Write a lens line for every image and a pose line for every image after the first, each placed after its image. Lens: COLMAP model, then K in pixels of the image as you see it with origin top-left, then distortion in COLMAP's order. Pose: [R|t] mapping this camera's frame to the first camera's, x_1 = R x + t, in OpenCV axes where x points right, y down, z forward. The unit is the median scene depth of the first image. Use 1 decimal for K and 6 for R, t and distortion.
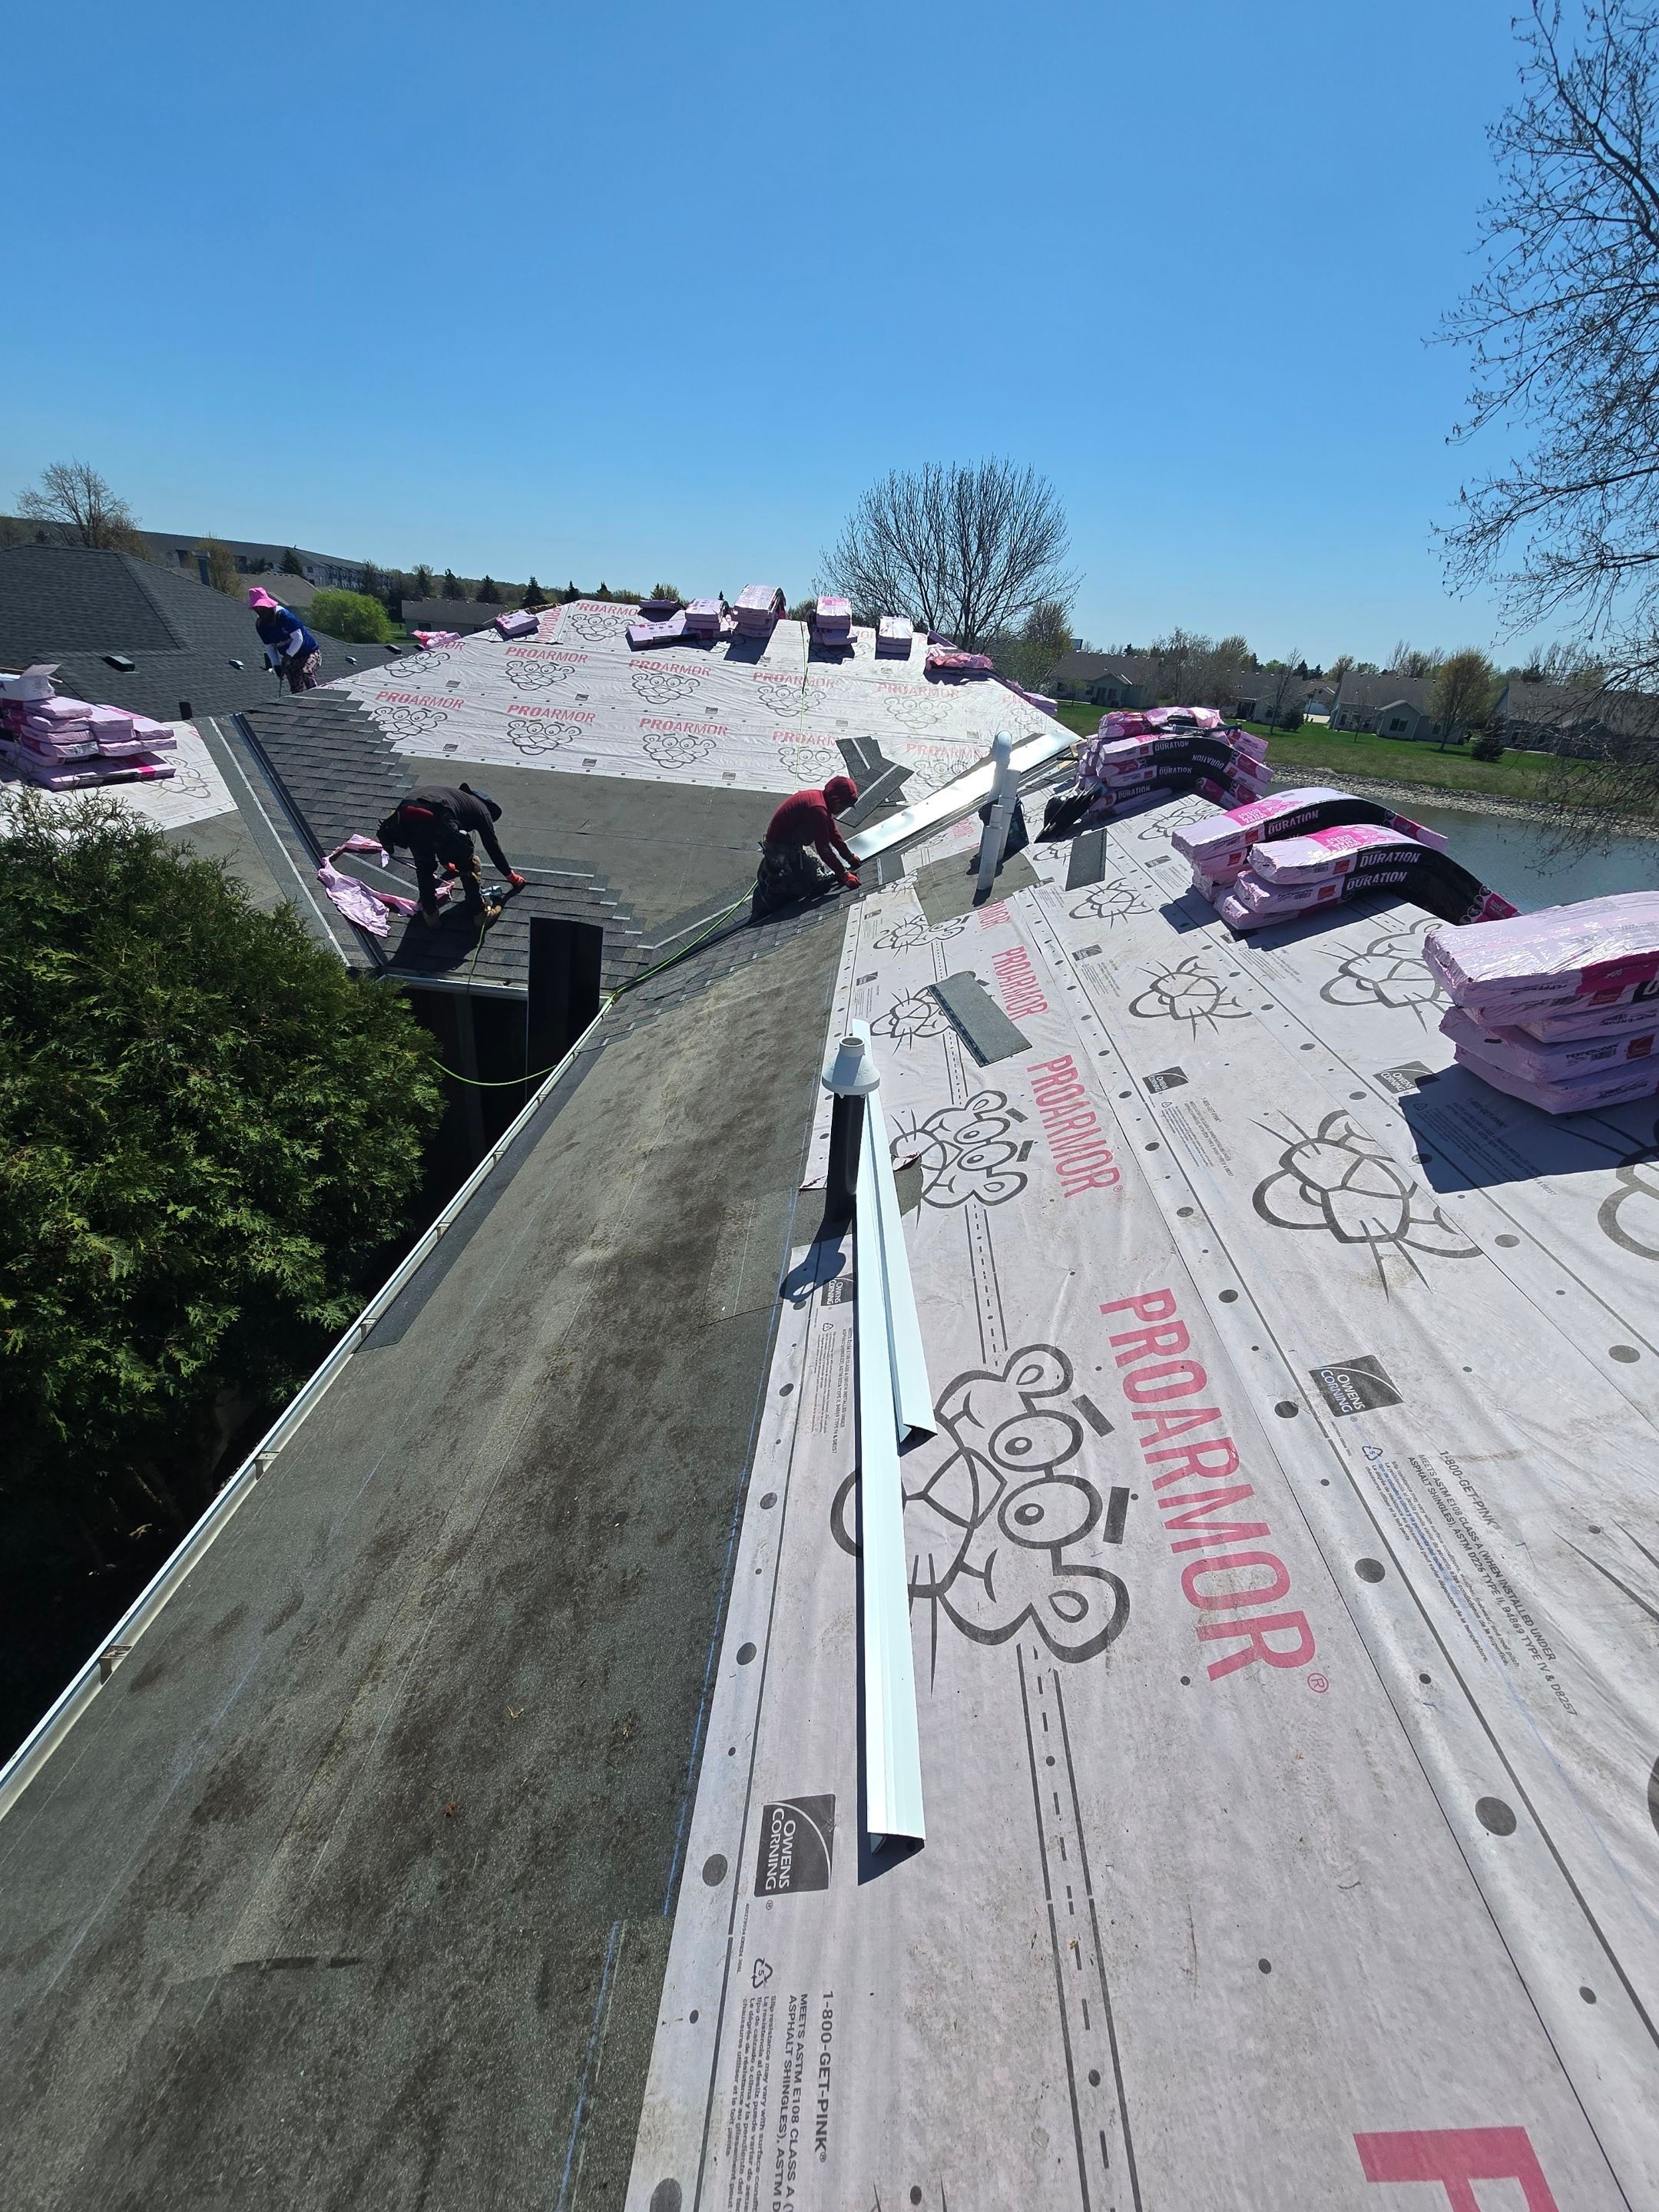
lens RADIAL K [[900.5, 0, 826.7], [0, 900.5, 1107.8], [0, 0, 1]] dist [-0.007701, 0.000332]
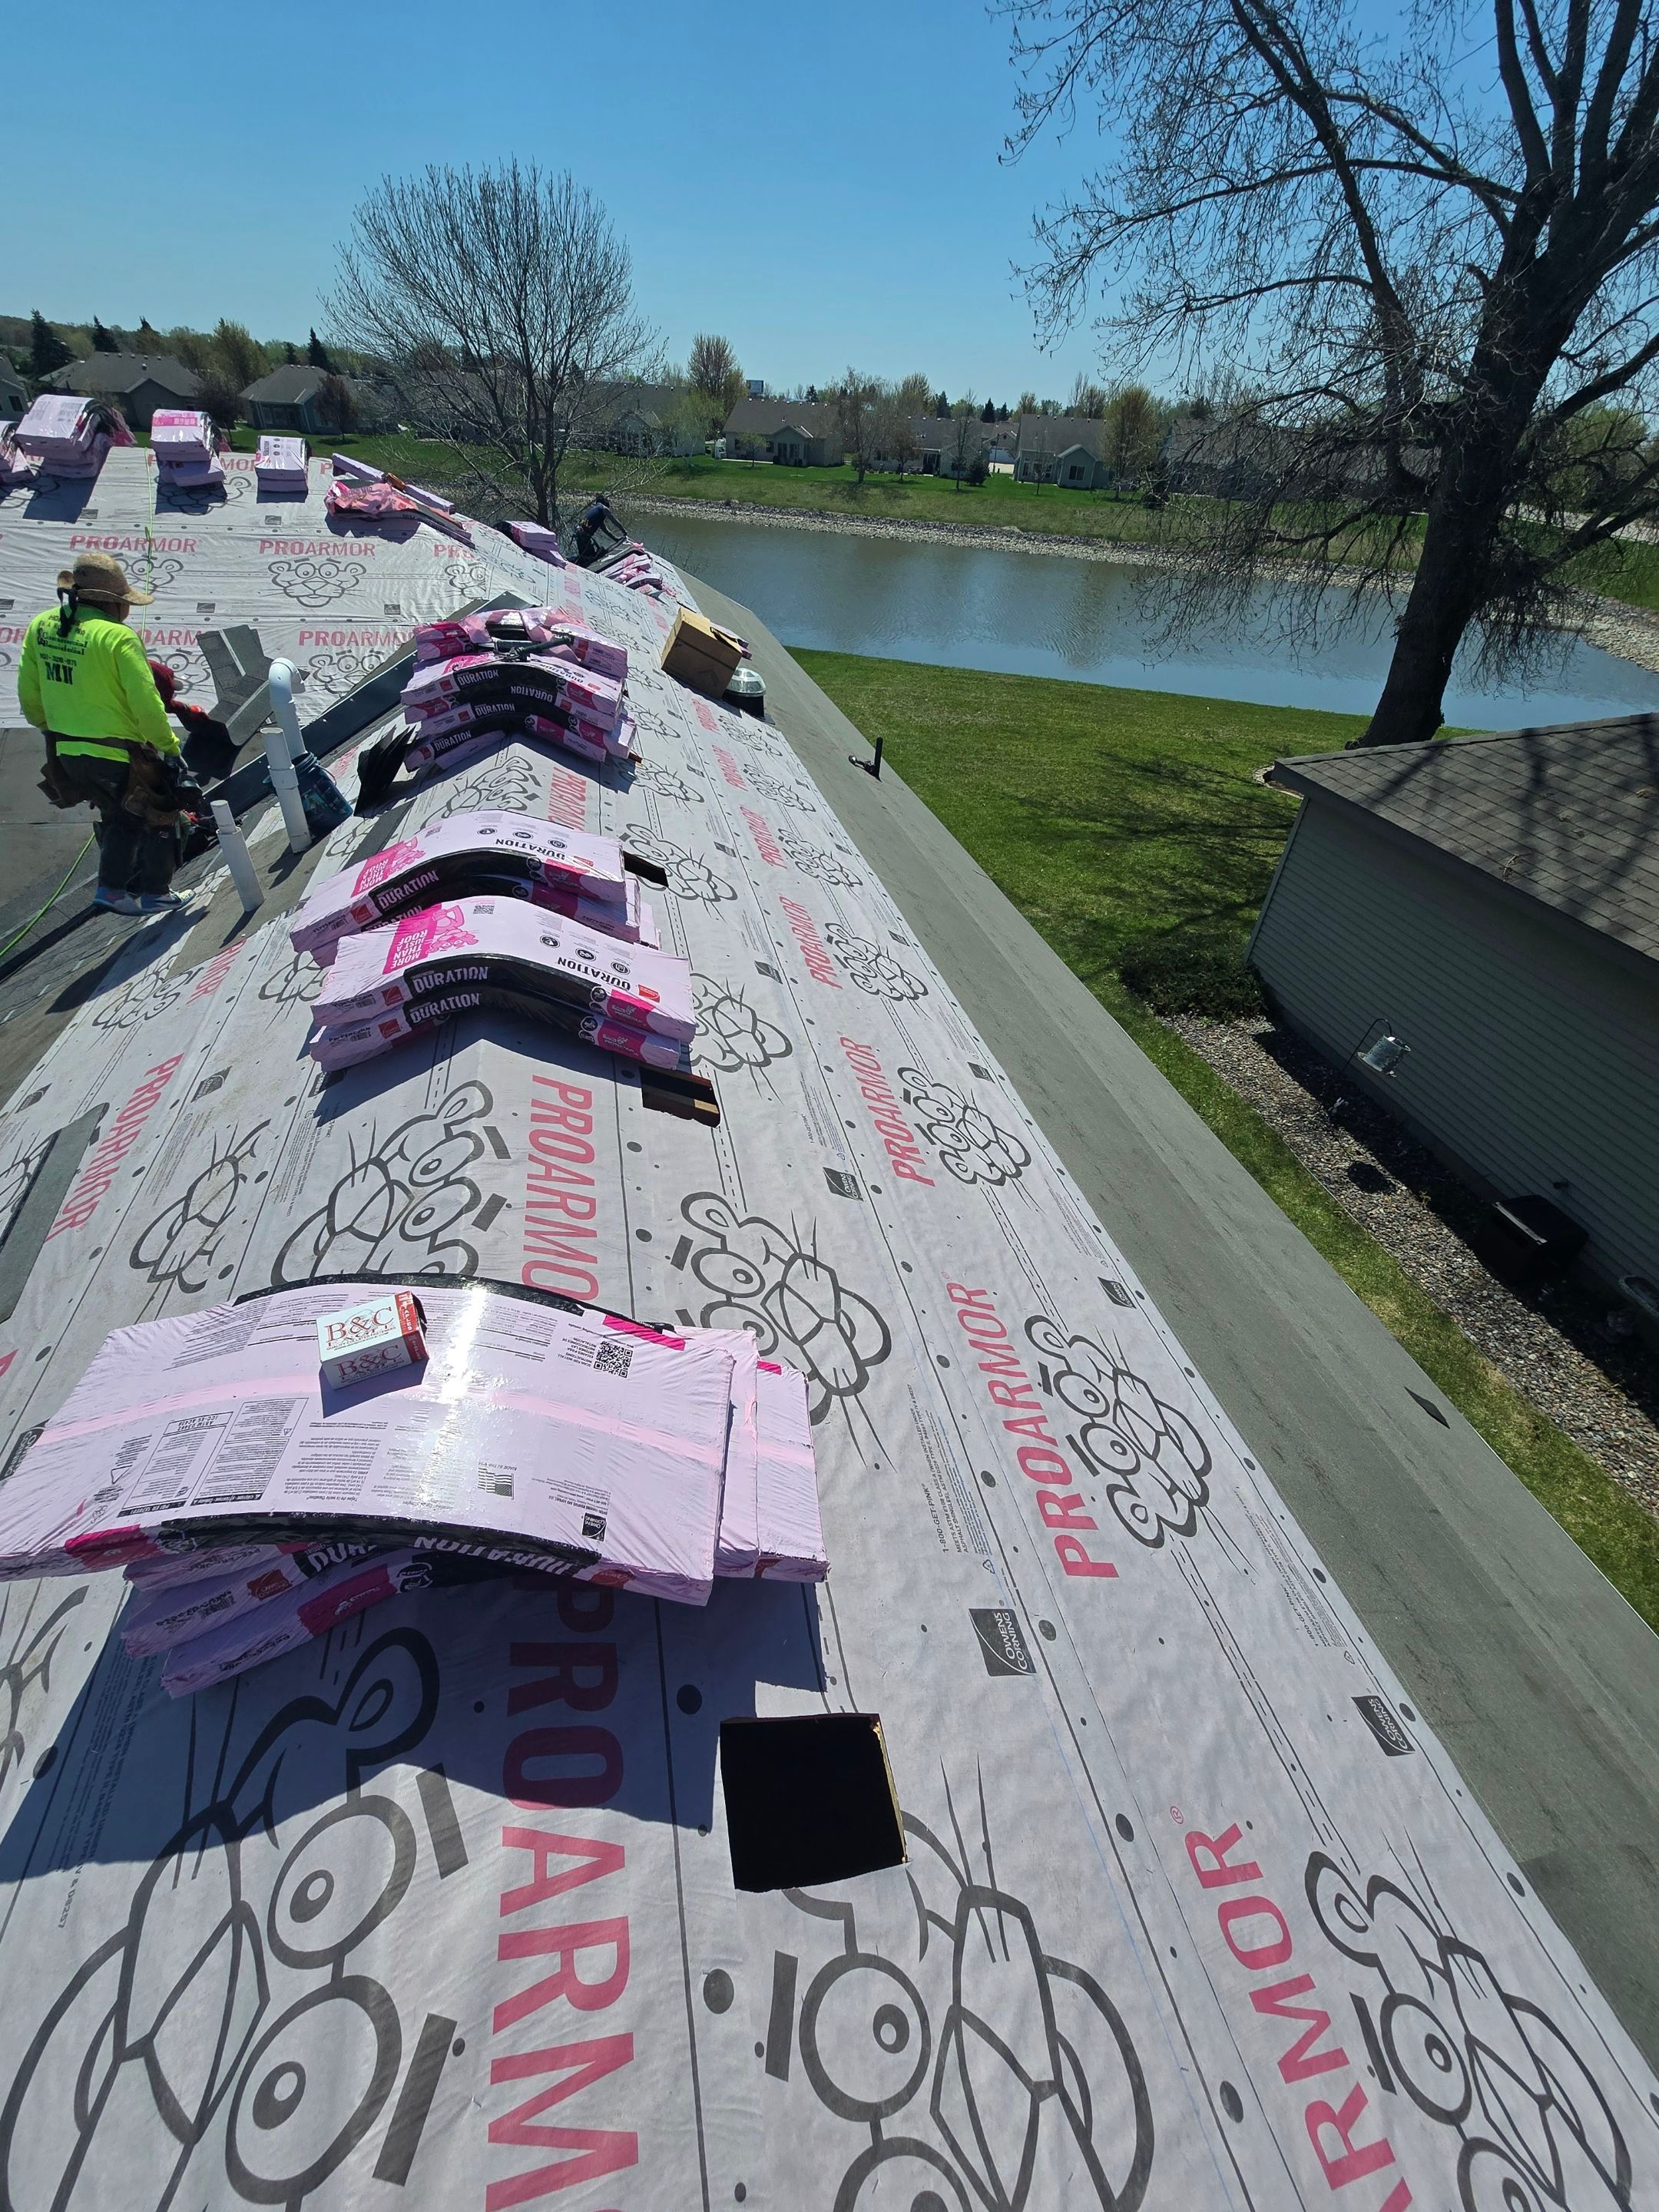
lens RADIAL K [[900.5, 0, 832.8], [0, 900.5, 1102.3], [0, 0, 1]] dist [-0.007701, 0.000332]
pose [[0.954919, -0.200649, 0.218792, 0.134780], [0.153769, 0.964740, 0.213614, -0.052287], [-0.253939, -0.170340, 0.952102, 0.037873]]
